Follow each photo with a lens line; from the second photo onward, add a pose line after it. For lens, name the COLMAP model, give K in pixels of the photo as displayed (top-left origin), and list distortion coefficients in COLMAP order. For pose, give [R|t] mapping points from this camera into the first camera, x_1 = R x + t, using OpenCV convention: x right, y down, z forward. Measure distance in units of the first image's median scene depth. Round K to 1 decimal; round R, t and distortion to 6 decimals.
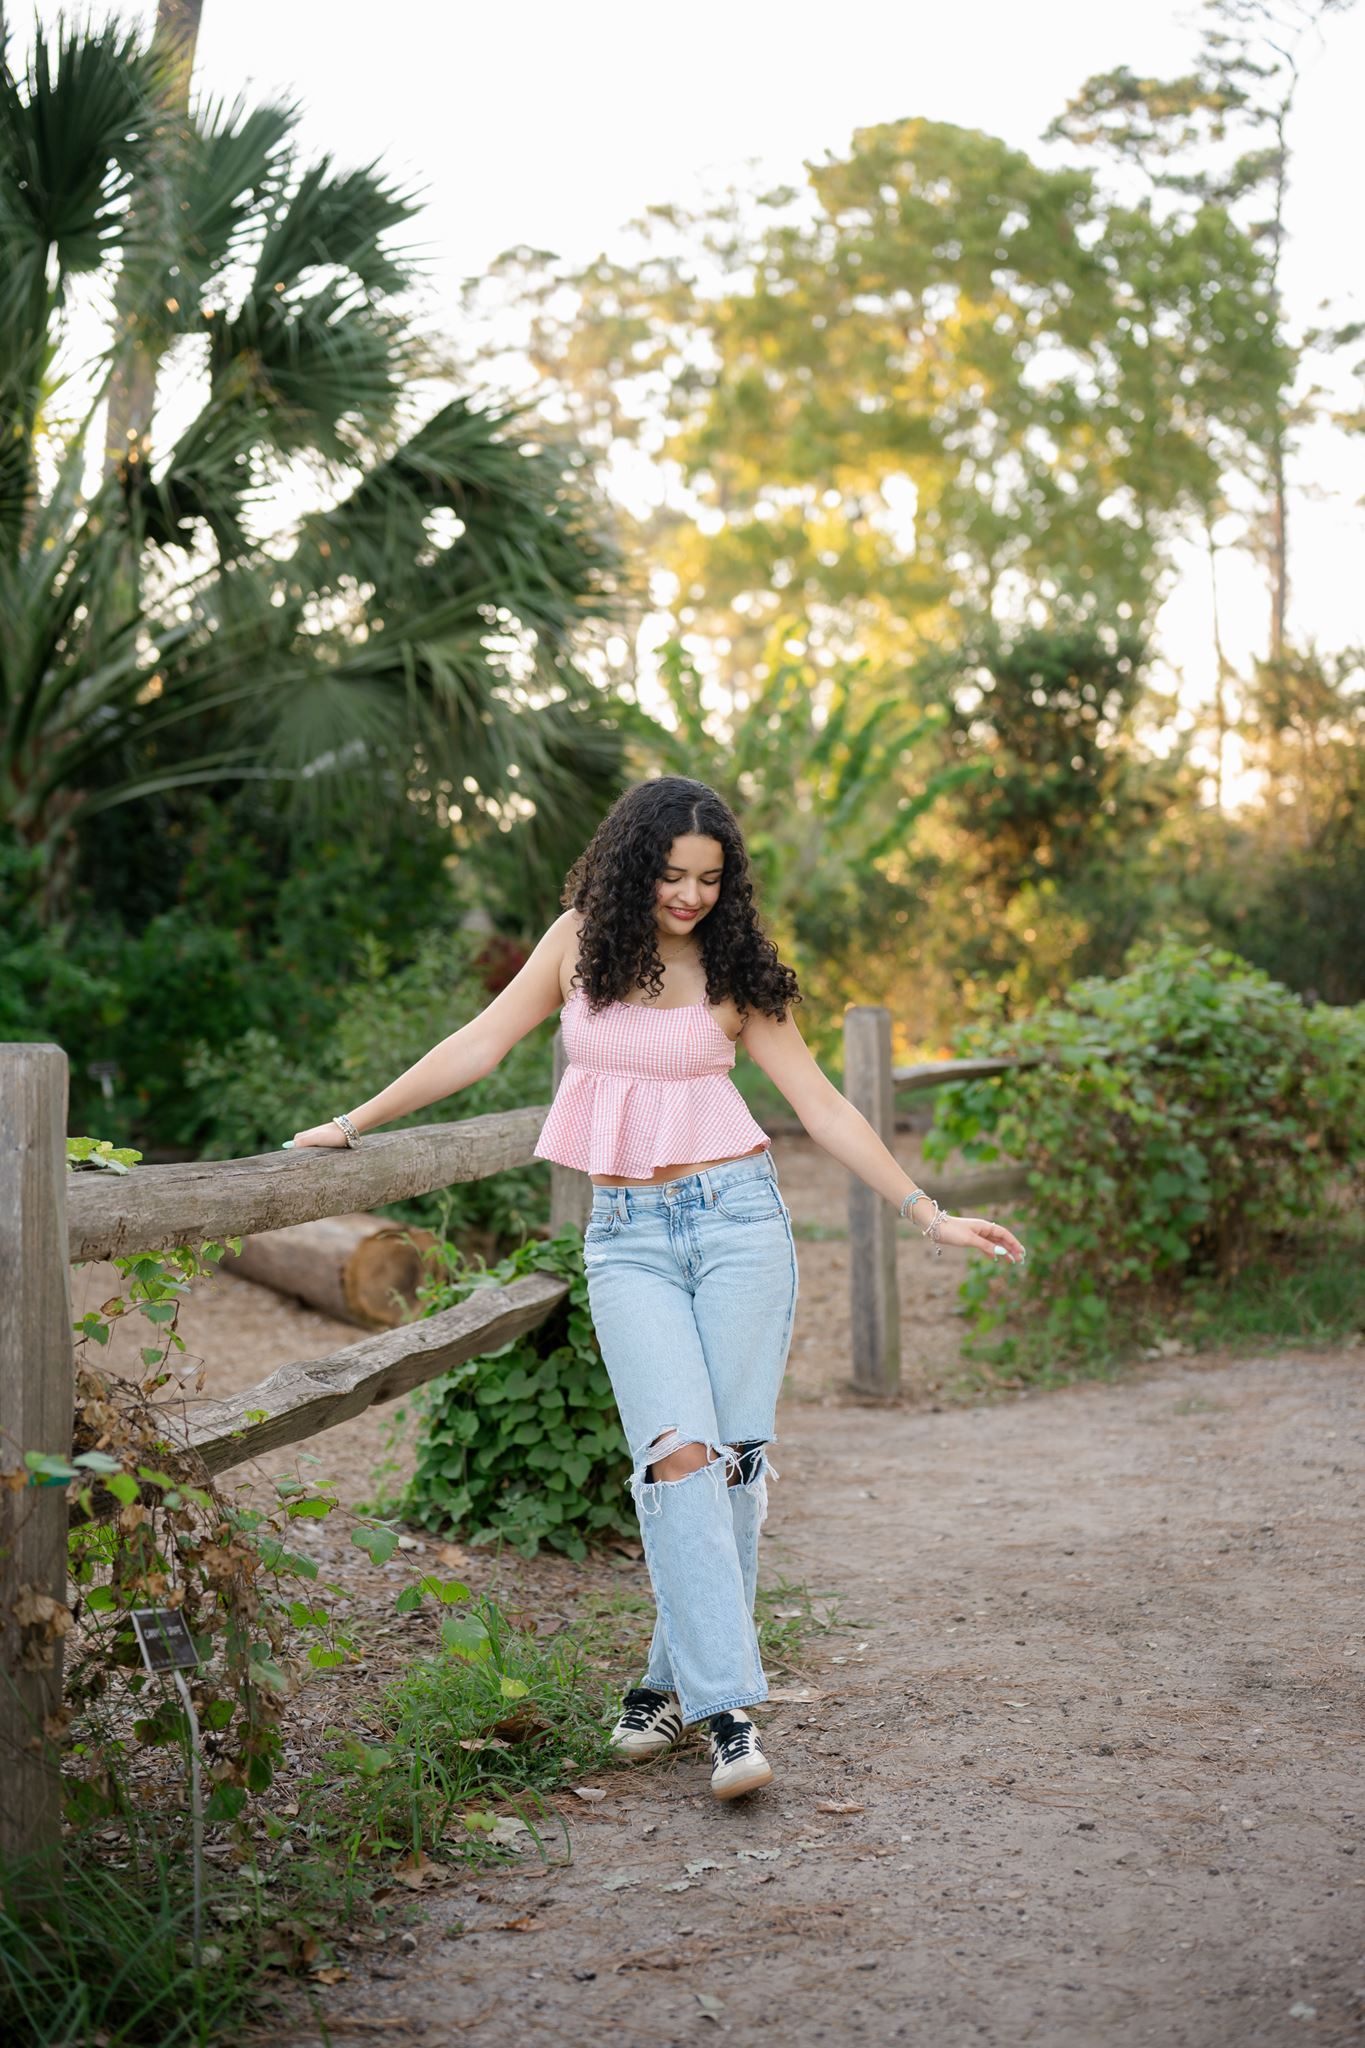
lens RADIAL K [[2902.0, 0, 686.3], [0, 2902.0, 987.1], [0, 0, 1]] dist [-0.021324, -0.127726]
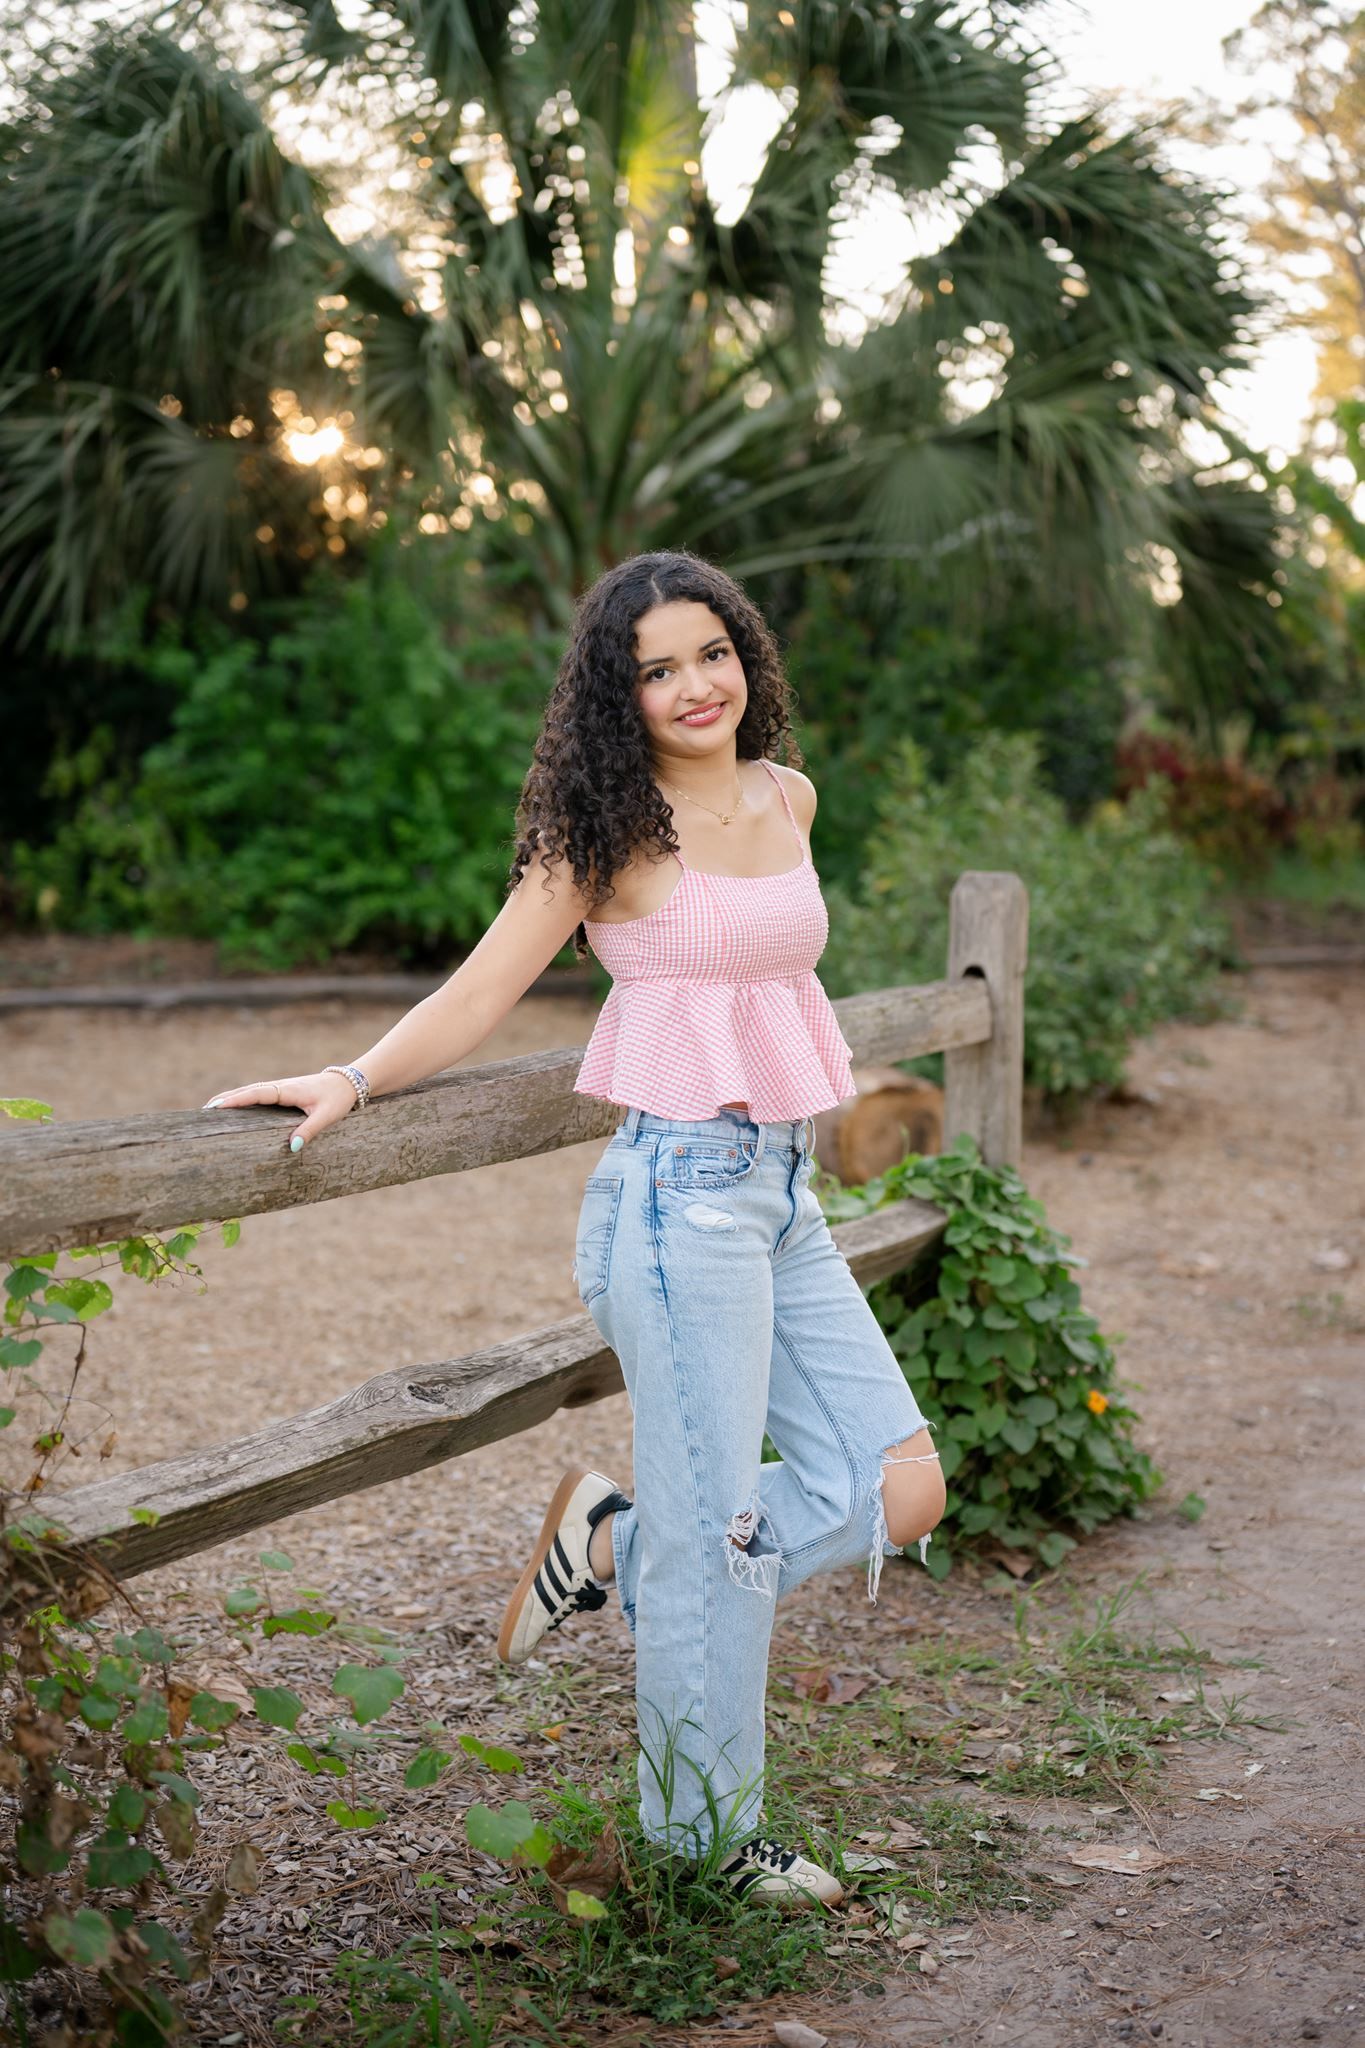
lens RADIAL K [[2902.0, 0, 686.3], [0, 2902.0, 987.1], [0, 0, 1]] dist [-0.021324, -0.127726]
pose [[0.966499, 0.033806, -0.254433, 0.085475], [-0.014487, 0.996893, 0.077423, -0.016931], [0.256260, -0.071144, 0.963986, 0.241561]]
